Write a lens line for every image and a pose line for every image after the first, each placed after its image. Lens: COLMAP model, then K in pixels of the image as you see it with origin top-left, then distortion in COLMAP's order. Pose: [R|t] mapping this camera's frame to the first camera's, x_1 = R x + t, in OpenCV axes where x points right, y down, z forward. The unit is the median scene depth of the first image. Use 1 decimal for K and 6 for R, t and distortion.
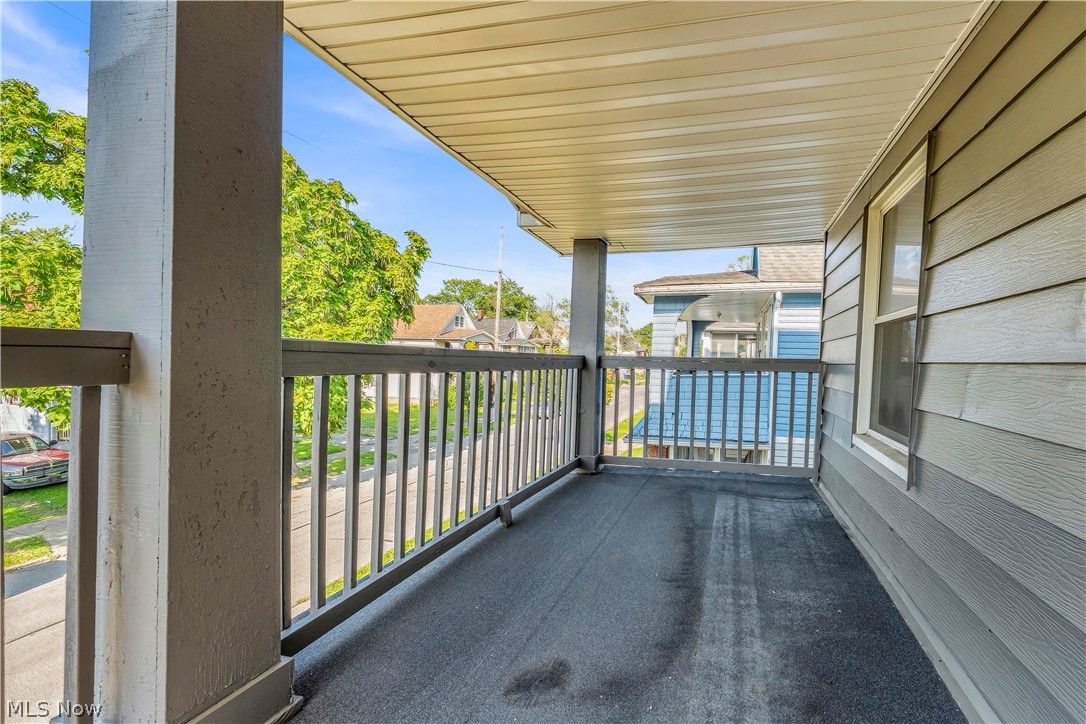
lens RADIAL K [[466.1, 0, 543.0], [0, 466.1, 362.0], [0, 0, 1]] dist [0.000812, 0.000114]
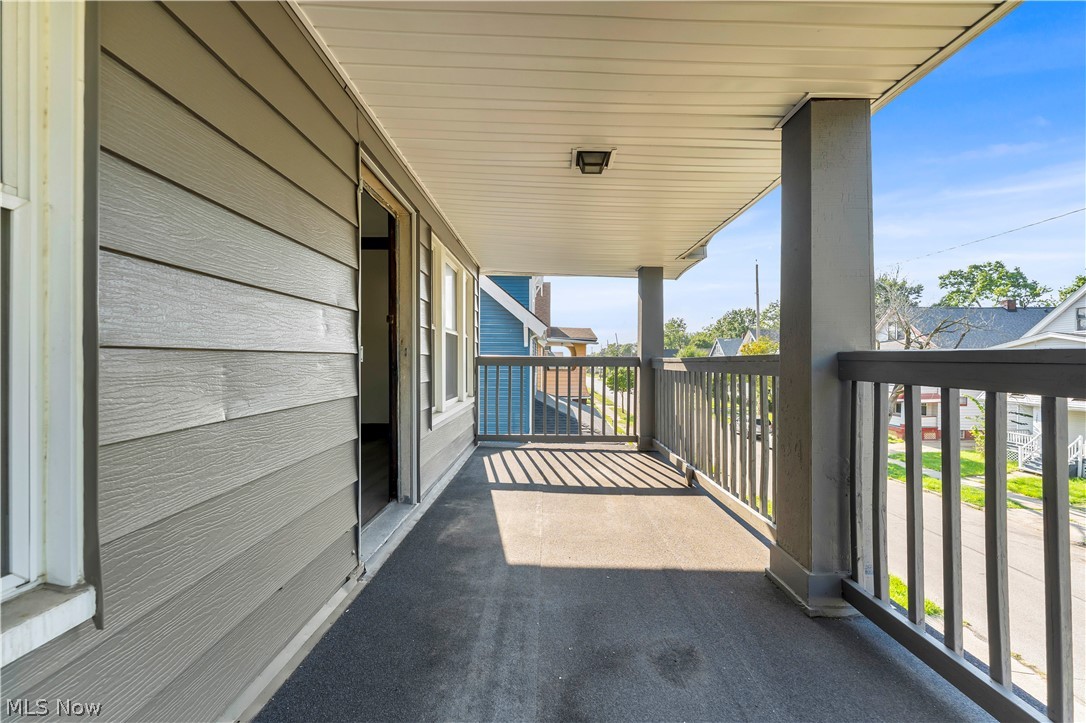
lens RADIAL K [[466.1, 0, 543.0], [0, 466.1, 361.5], [0, 0, 1]] dist [0.000812, 0.000114]
pose [[-0.926503, -0.045965, -0.373470, 0.700241], [-0.047025, 0.998874, -0.006278, 0.039139], [0.373339, 0.011746, -0.927621, 1.887402]]
